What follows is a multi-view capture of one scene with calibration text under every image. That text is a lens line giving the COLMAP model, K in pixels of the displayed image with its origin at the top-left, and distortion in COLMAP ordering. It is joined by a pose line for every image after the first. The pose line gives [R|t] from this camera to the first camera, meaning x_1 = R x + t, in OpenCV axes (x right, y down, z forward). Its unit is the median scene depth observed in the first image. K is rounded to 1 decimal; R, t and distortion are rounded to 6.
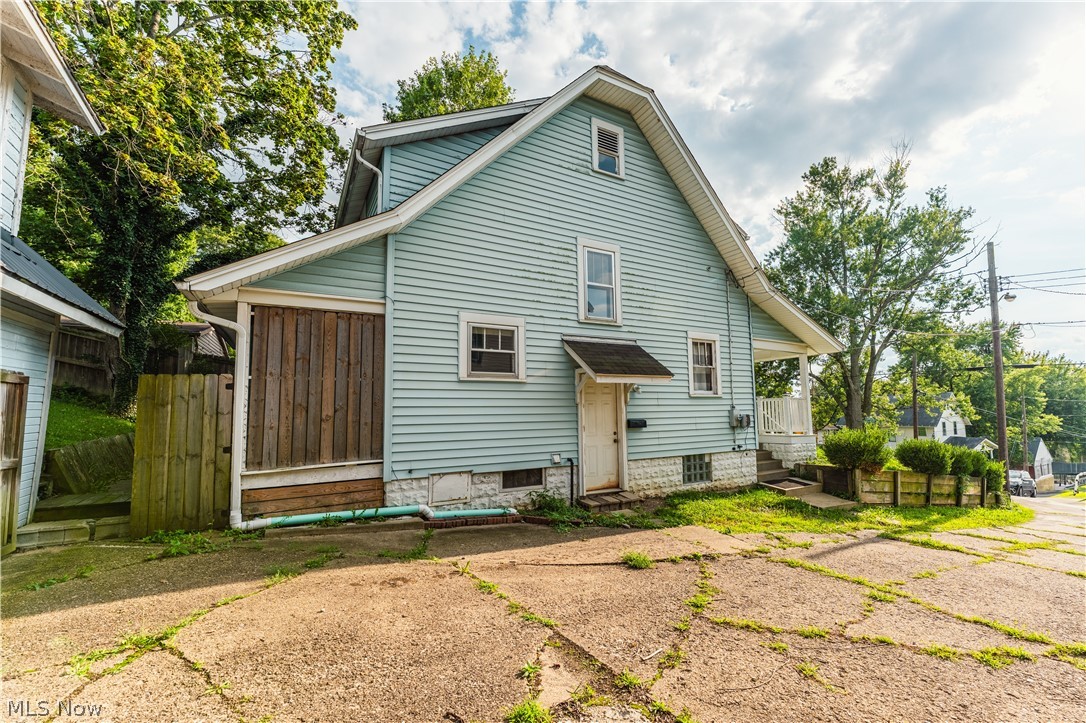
lens RADIAL K [[446.6, 0, 537.4], [0, 446.6, 363.0], [0, 0, 1]] dist [0.000557, -0.000013]
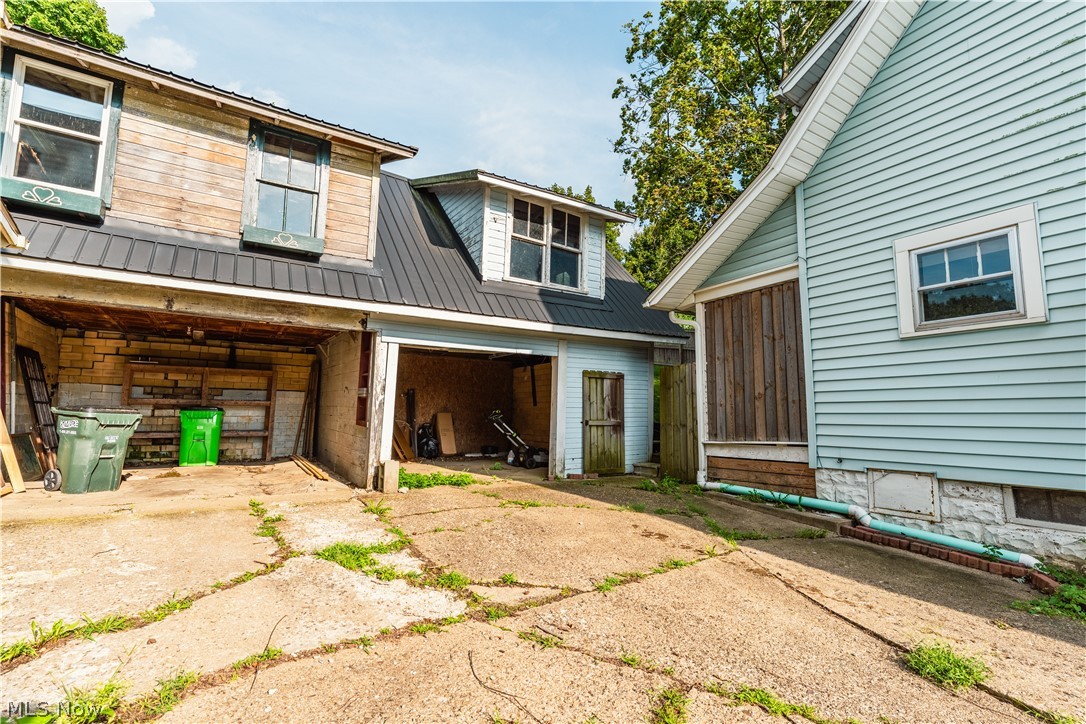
lens RADIAL K [[474.5, 0, 541.8], [0, 474.5, 355.5], [0, 0, 1]] dist [-0.001917, -0.000095]
pose [[0.077115, -0.111326, -0.990788, 0.548506], [0.098155, 0.989767, -0.103572, 0.094068], [0.992179, -0.089264, 0.087253, 0.421928]]
